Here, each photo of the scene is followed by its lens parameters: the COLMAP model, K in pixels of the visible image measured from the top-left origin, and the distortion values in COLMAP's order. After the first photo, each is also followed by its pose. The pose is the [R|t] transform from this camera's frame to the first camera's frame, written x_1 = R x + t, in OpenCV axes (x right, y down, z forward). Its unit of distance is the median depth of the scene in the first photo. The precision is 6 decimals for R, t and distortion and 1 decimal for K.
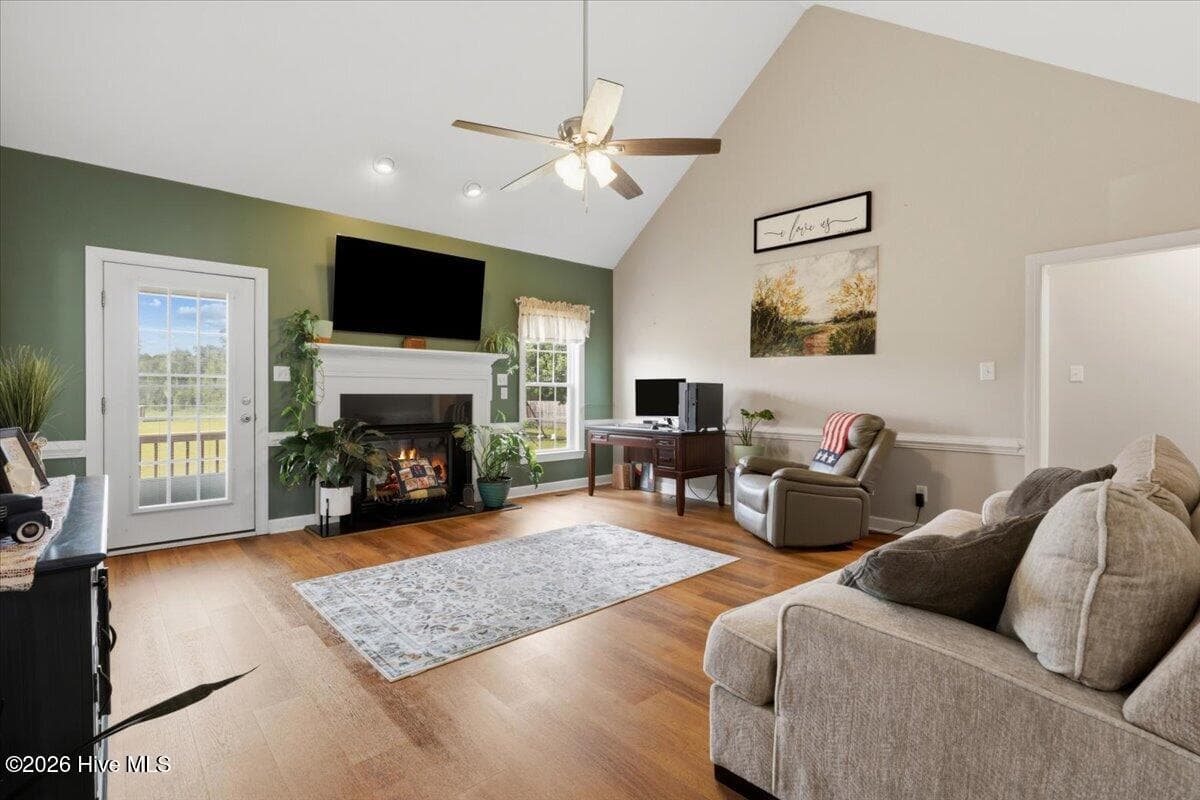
lens RADIAL K [[552.8, 0, 598.9], [0, 552.8, 397.7], [0, 0, 1]] dist [-0.013038, -0.000002]
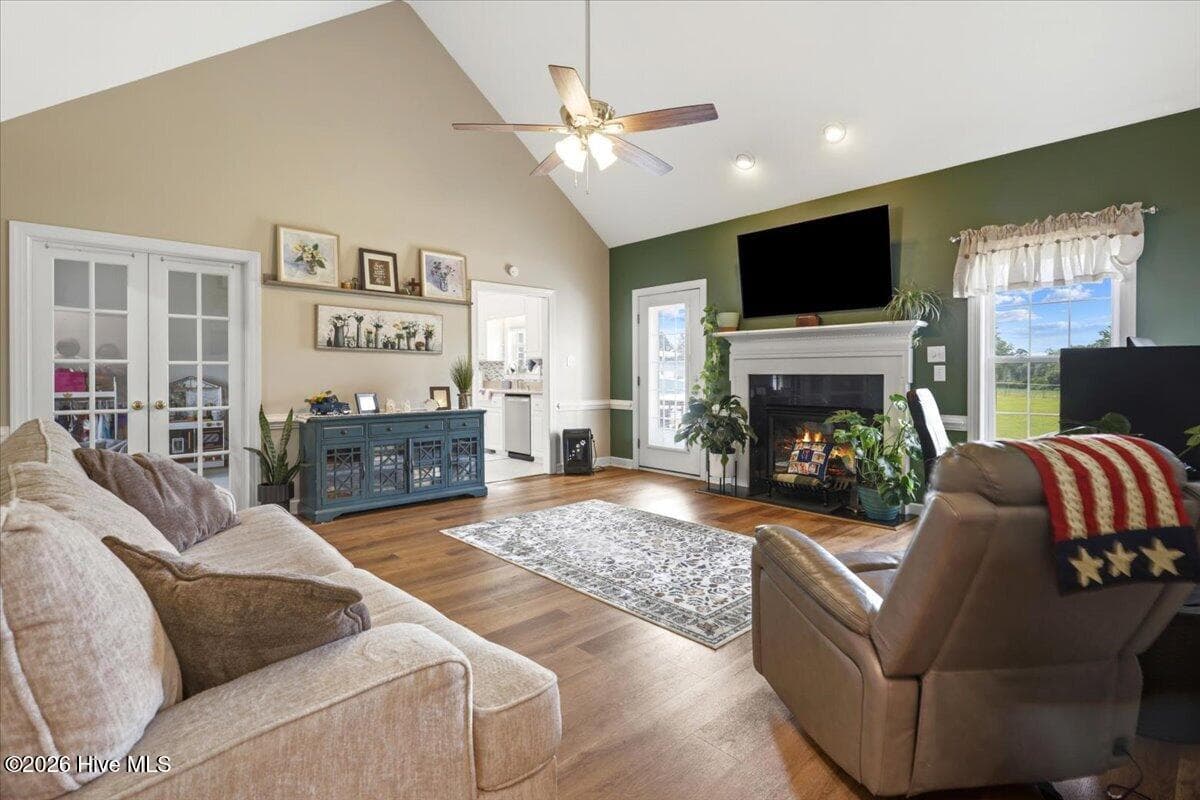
lens RADIAL K [[552.8, 0, 583.8], [0, 552.8, 375.1], [0, 0, 1]] dist [-0.013038, -0.000002]
pose [[-0.007641, 0.003239, -0.999966, 0.620427], [-0.006659, 0.999972, 0.003290, -0.005530], [0.999949, 0.006684, -0.007619, 0.626449]]
